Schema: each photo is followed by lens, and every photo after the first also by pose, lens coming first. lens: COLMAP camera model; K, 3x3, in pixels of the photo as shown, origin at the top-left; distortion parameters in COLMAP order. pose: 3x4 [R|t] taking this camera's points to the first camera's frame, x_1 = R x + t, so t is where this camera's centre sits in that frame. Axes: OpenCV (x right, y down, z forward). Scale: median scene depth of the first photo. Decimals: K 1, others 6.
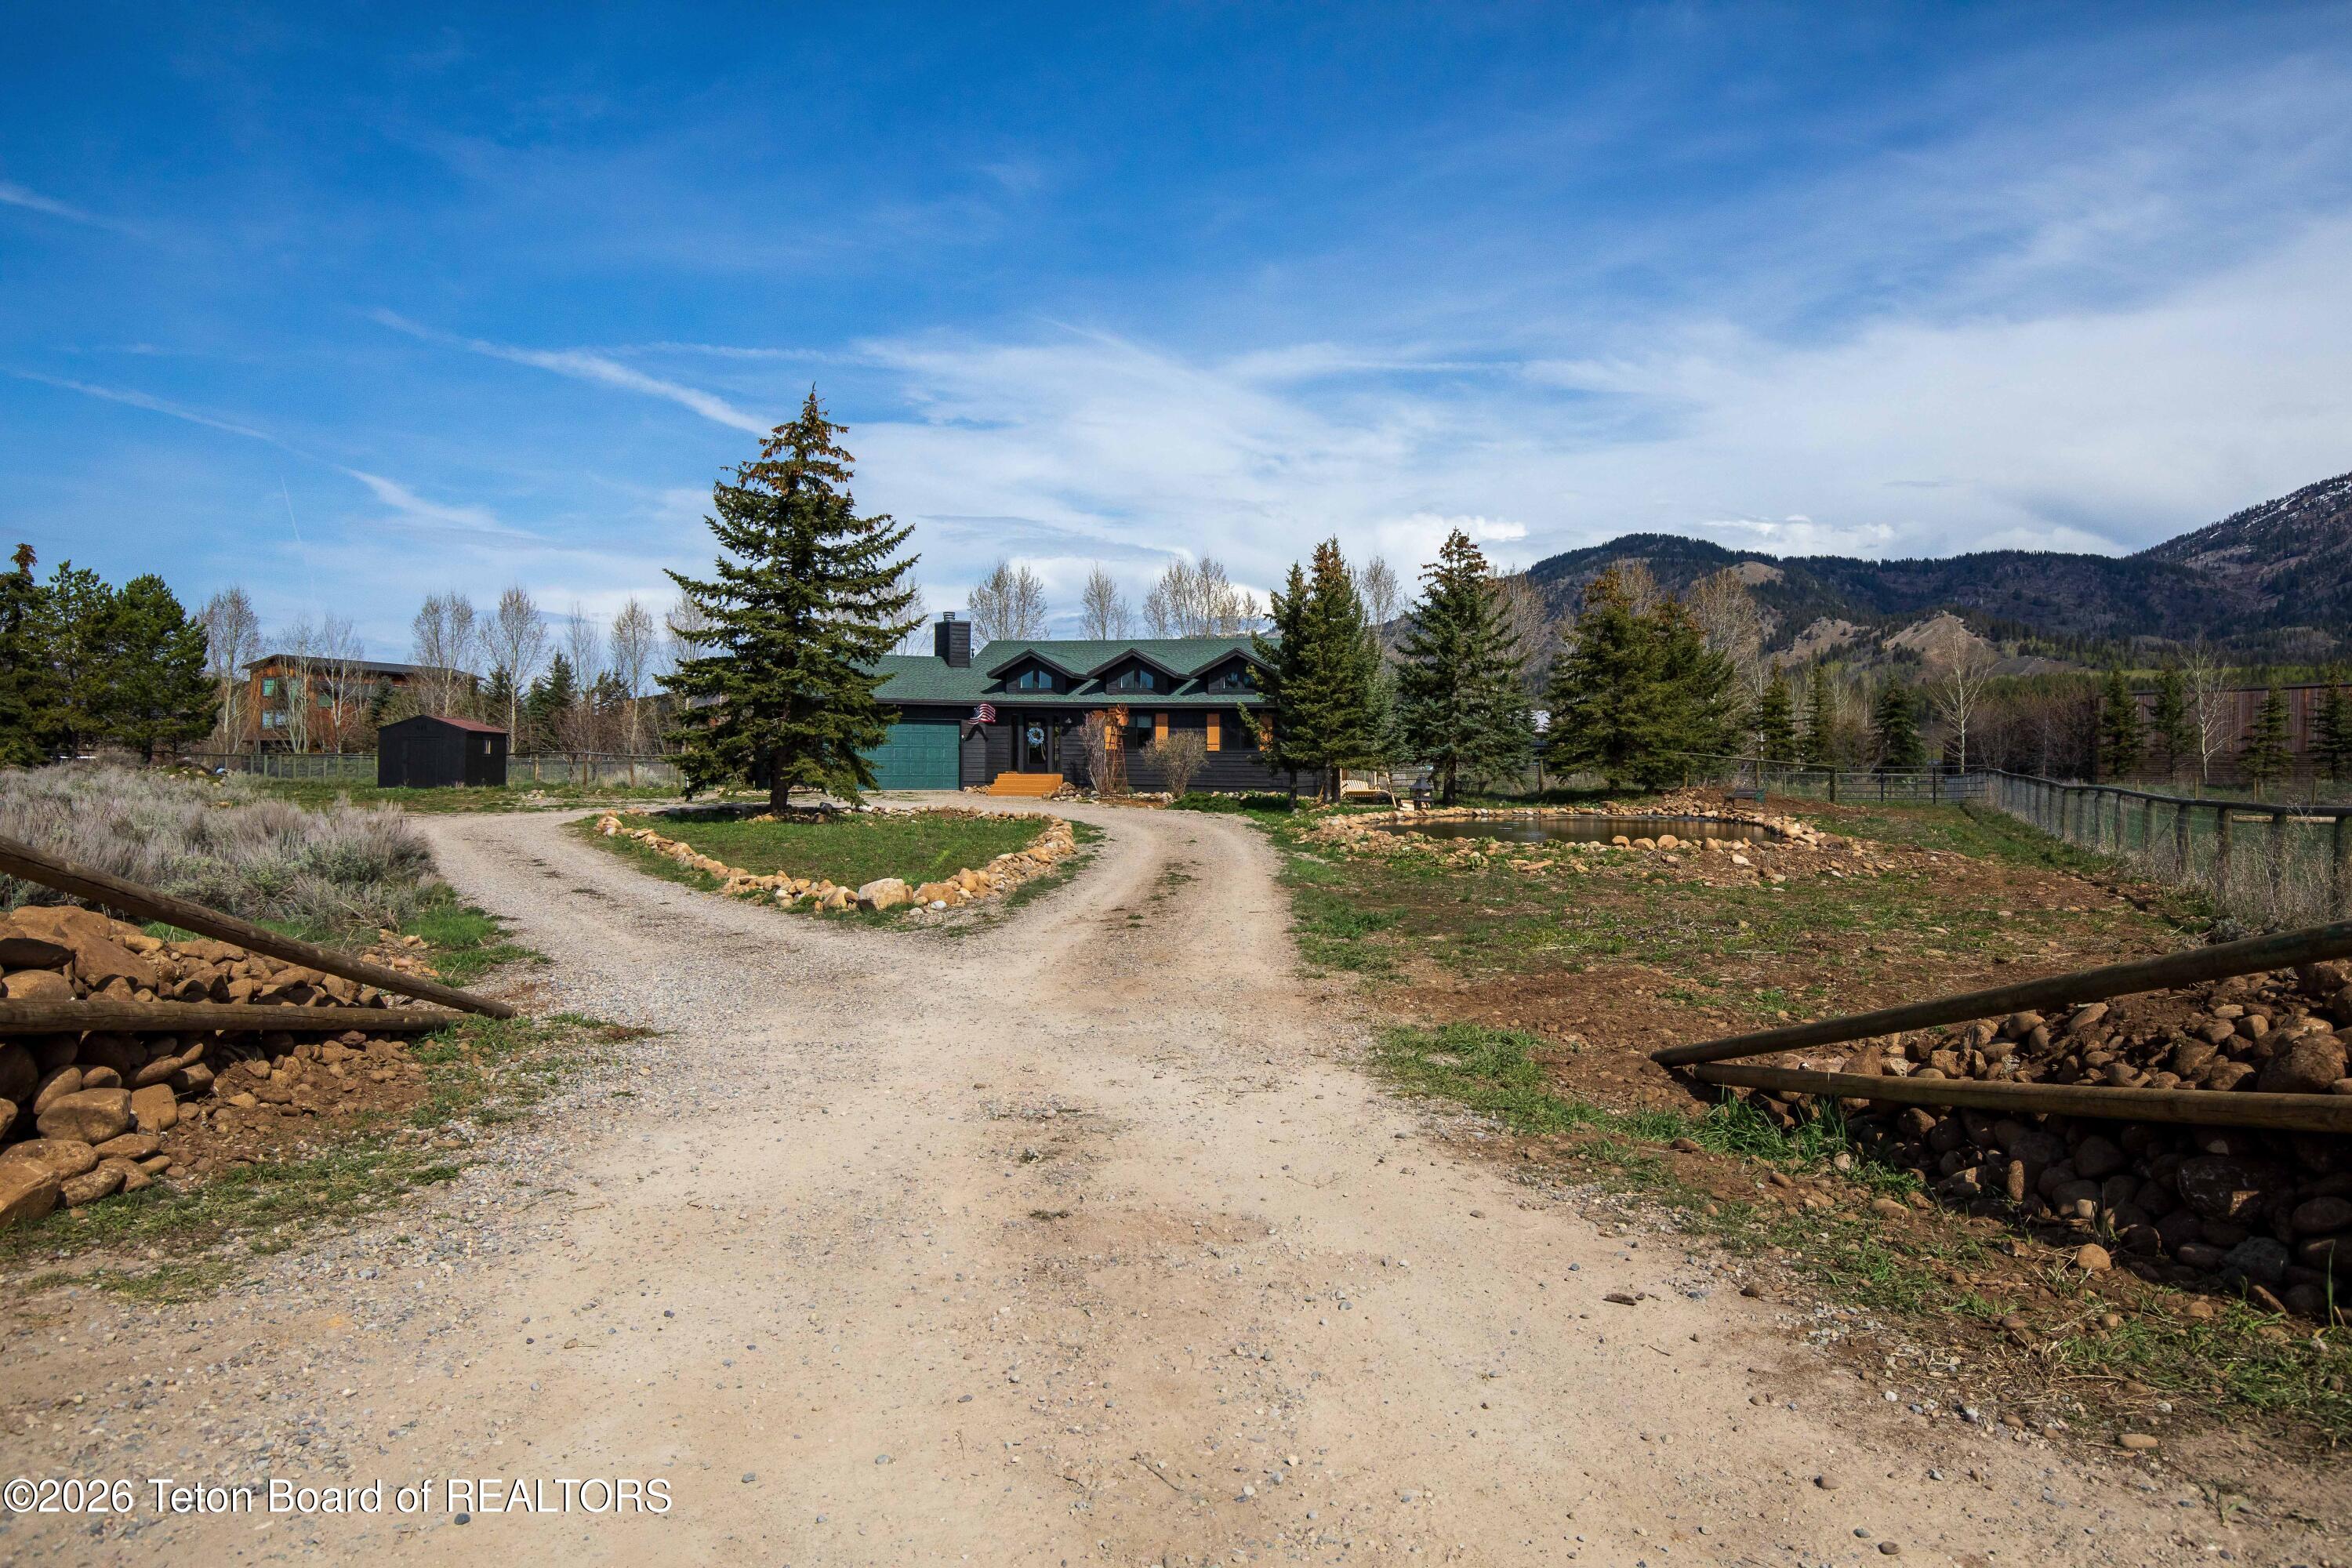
lens RADIAL K [[1542.4, 0, 1206.1], [0, 1542.4, 779.6], [0, 0, 1]] dist [0.001416, 0.005170]
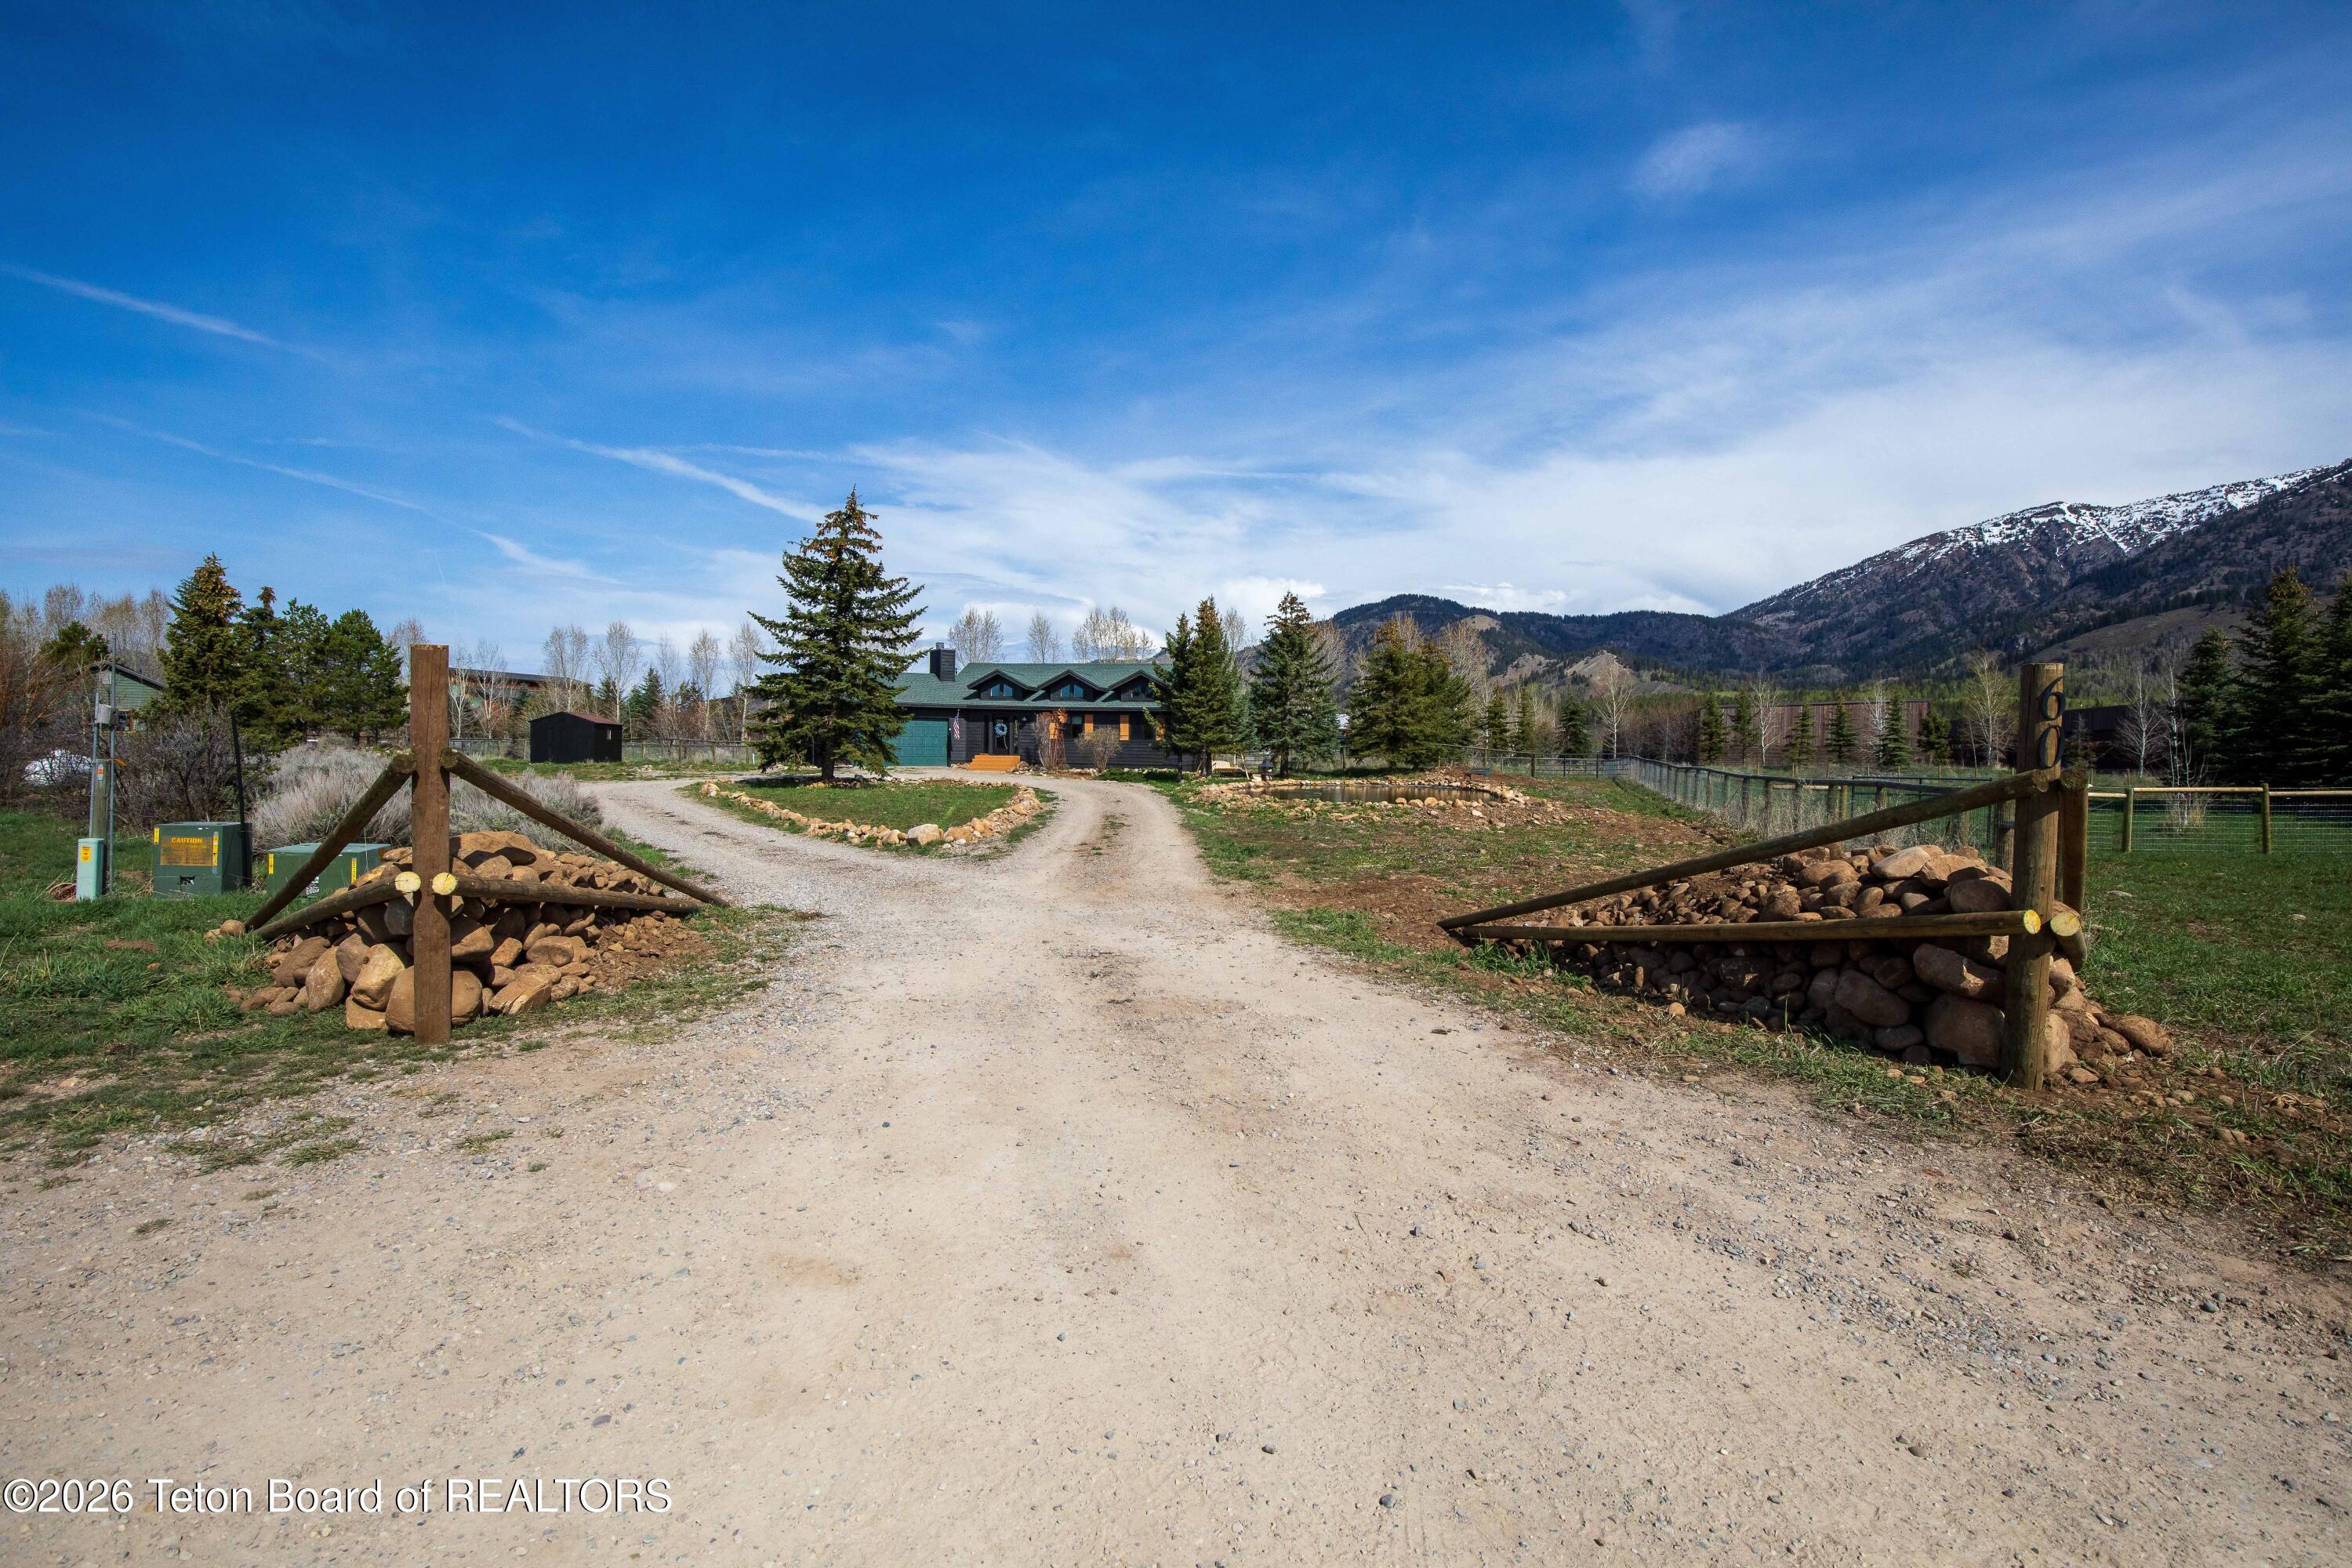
lens RADIAL K [[1073.3, 0, 1203.2], [0, 1073.3, 783.0], [0, 0, 1]] dist [-0.031633, 0.000843]
pose [[0.996106, 0.002996, 0.088108, -0.012462], [-0.004841, 0.999773, 0.020736, 0.000457], [-0.088026, -0.021082, 0.995895, -0.025259]]
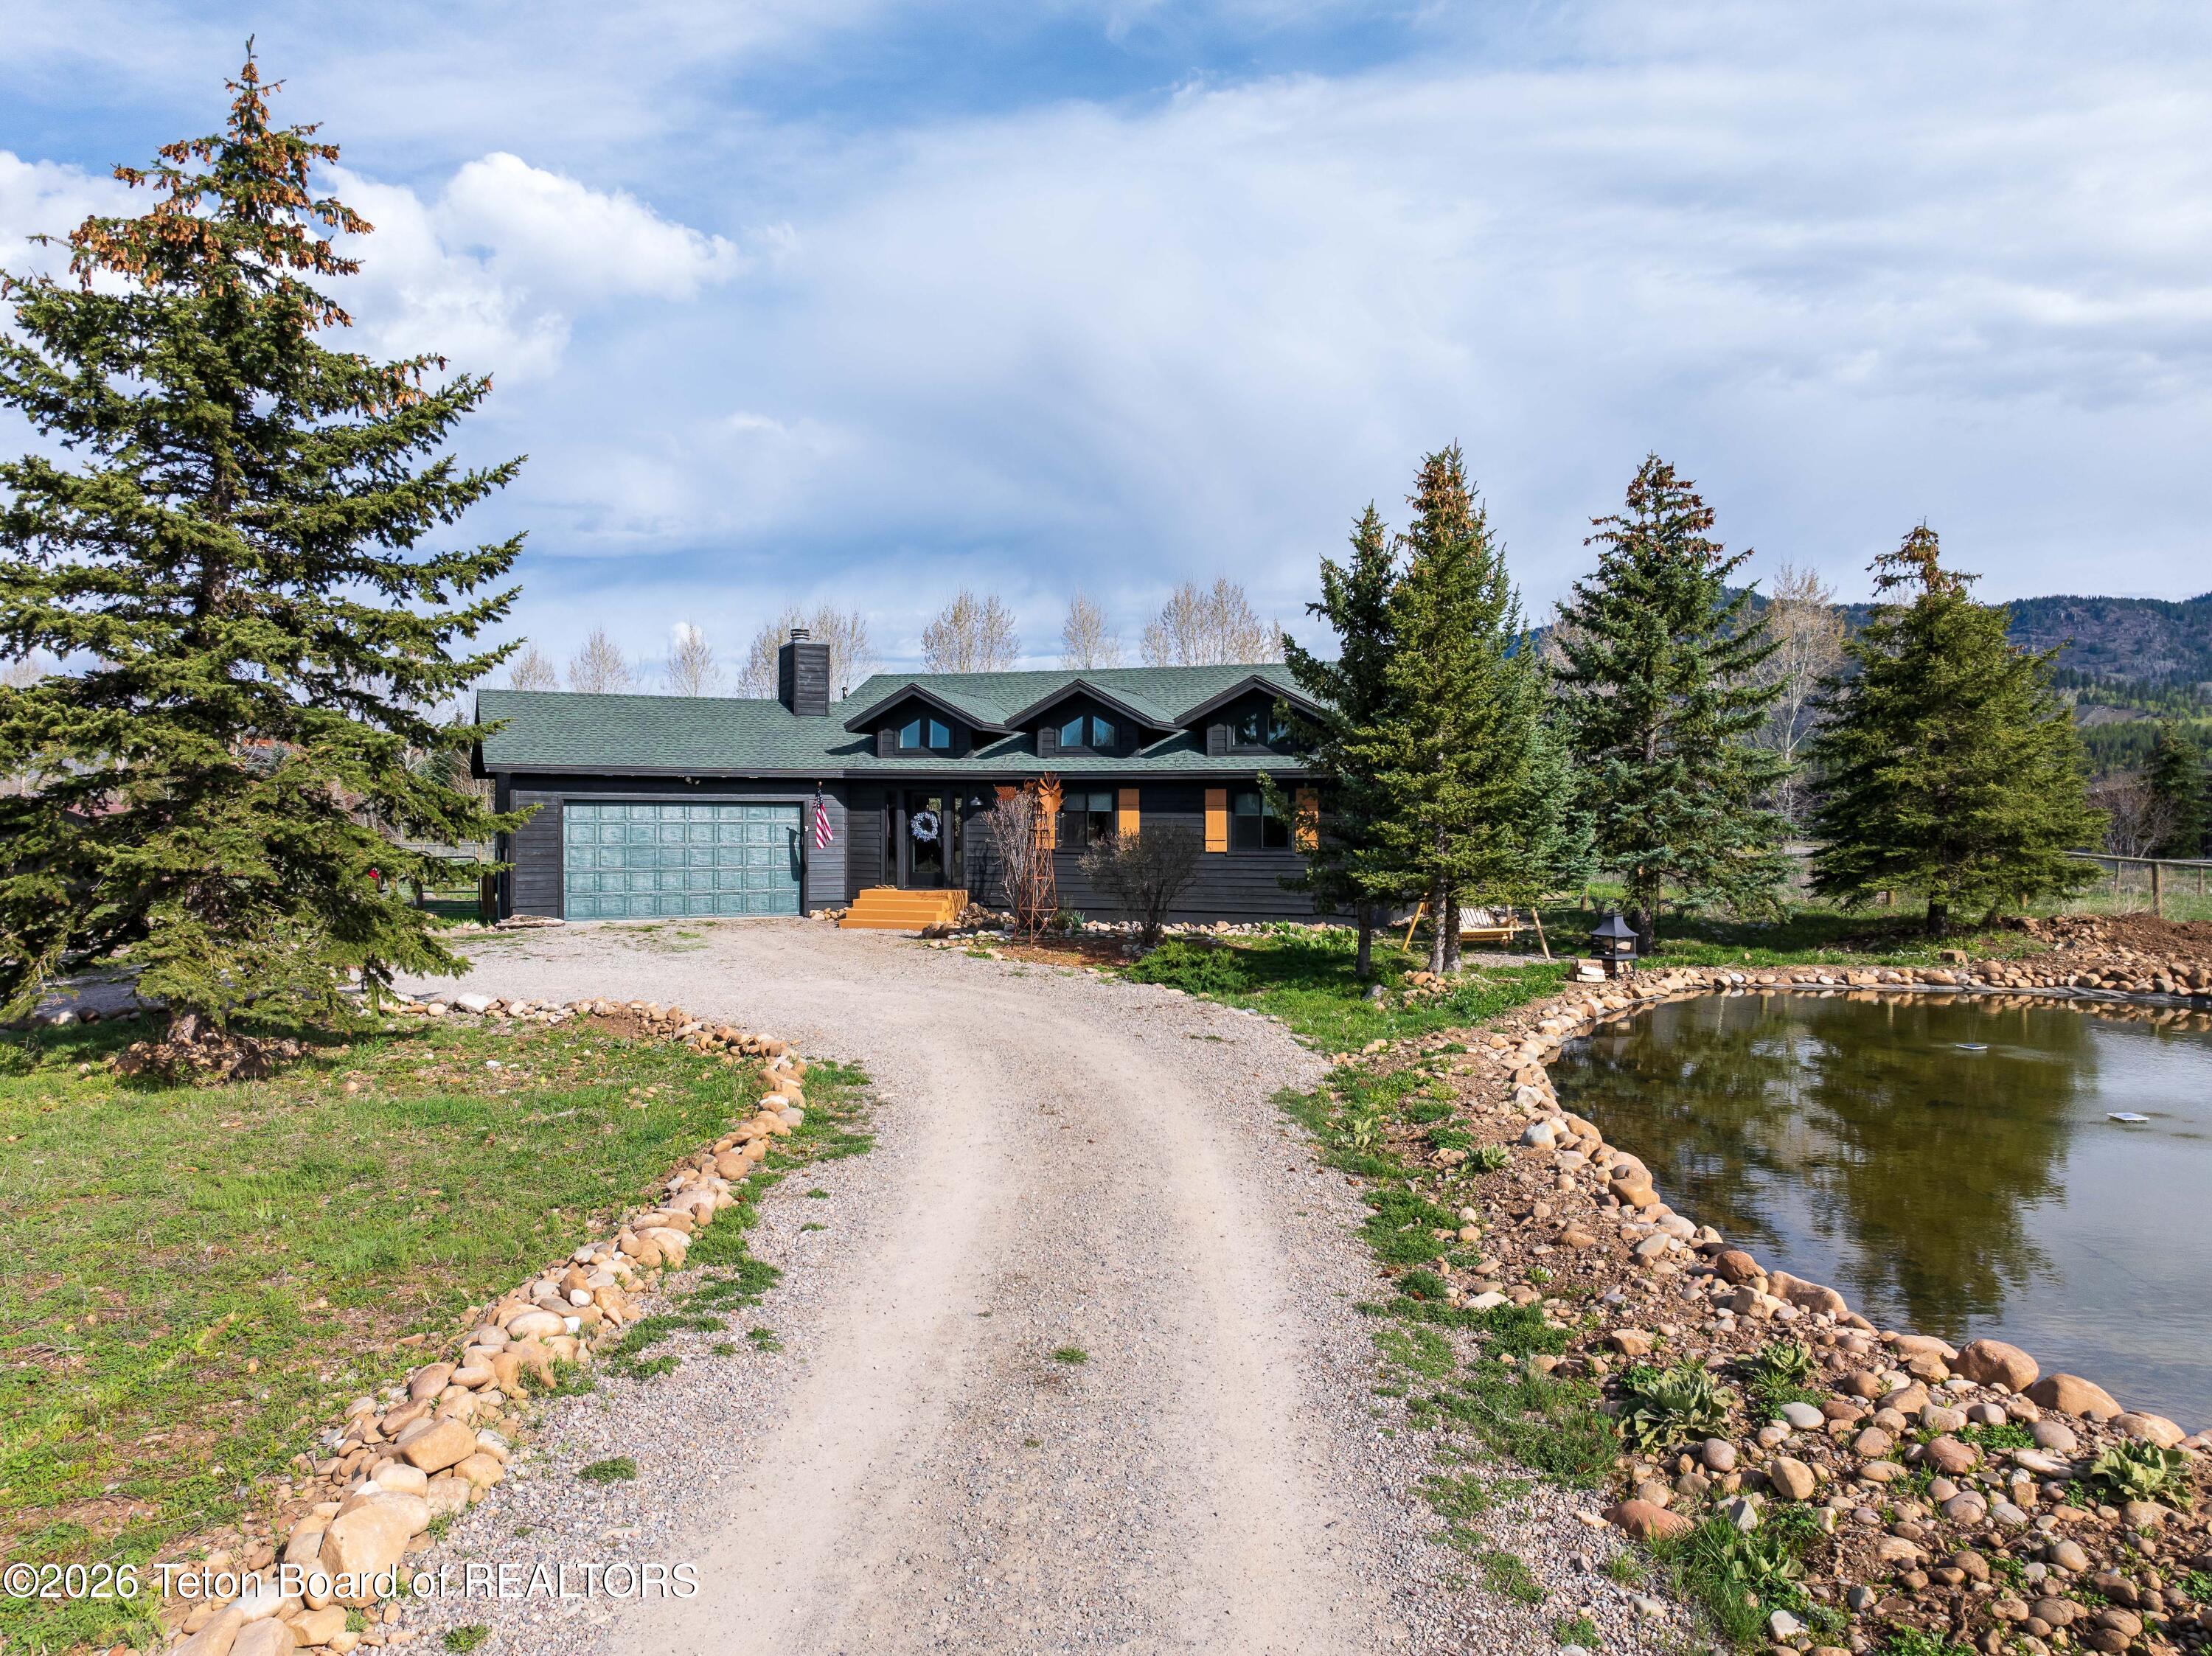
lens RADIAL K [[1562.4, 0, 1116.3], [0, 1562.4, 820.2], [0, 0, 1]] dist [-0.048589, 0.020333]
pose [[0.997510, -0.006454, -0.070226, 0.010092], [0.005624, 0.999912, -0.011998, -0.028596], [0.070297, 0.011573, 0.997459, 0.488638]]
